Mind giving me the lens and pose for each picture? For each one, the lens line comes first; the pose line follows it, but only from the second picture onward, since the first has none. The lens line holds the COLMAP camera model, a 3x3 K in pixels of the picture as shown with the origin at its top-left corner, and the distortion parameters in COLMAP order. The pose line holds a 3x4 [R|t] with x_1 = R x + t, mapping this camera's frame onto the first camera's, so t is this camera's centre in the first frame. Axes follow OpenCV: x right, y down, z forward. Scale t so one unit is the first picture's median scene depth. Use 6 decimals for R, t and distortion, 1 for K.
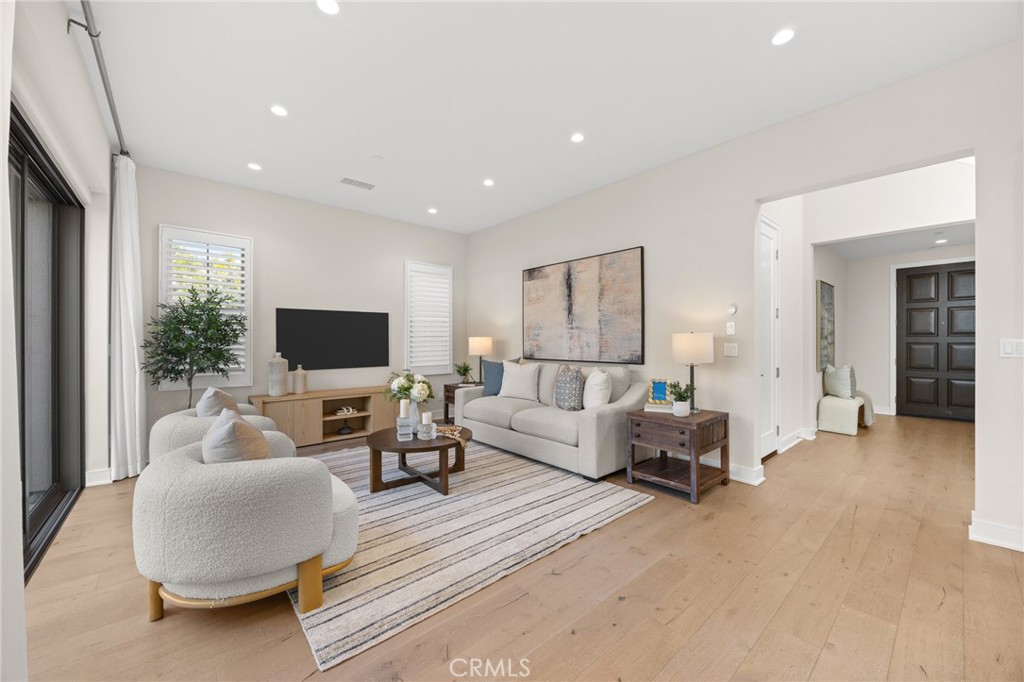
lens RADIAL K [[386.3, 0, 519.1], [0, 386.3, 337.4], [0, 0, 1]] dist [-0.001579, 0.000026]
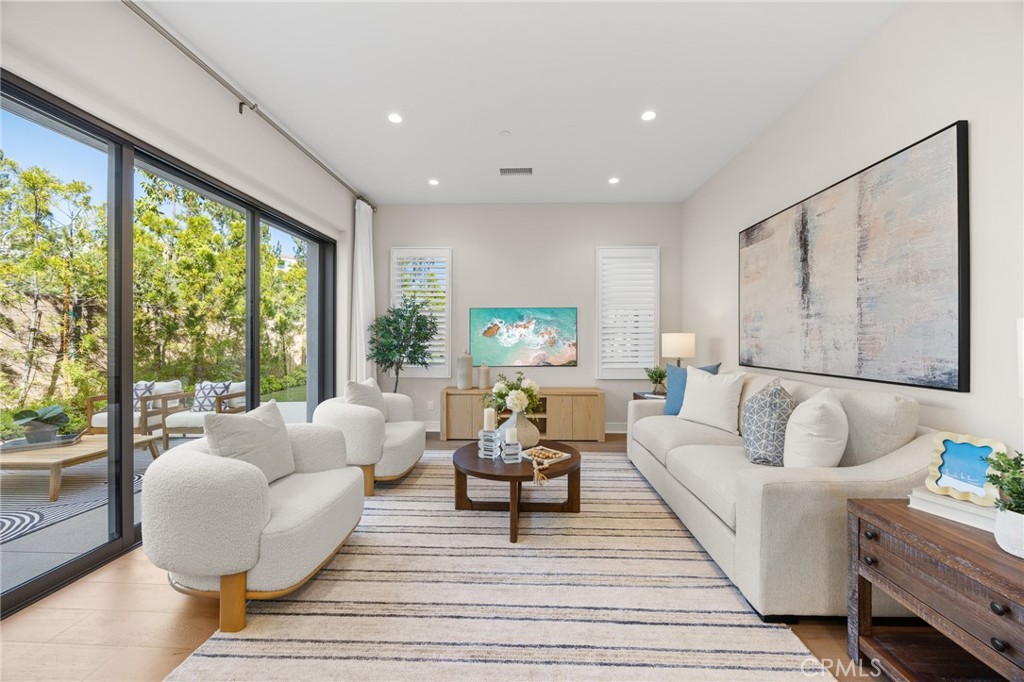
lens RADIAL K [[386.3, 0, 519.1], [0, 386.3, 337.4], [0, 0, 1]] dist [-0.001579, 0.000026]
pose [[0.731678, -0.001315, -0.681650, 0.245449], [0.004429, 0.999986, 0.002825, 0.004694], [0.681636, -0.005085, 0.731673, 0.336724]]
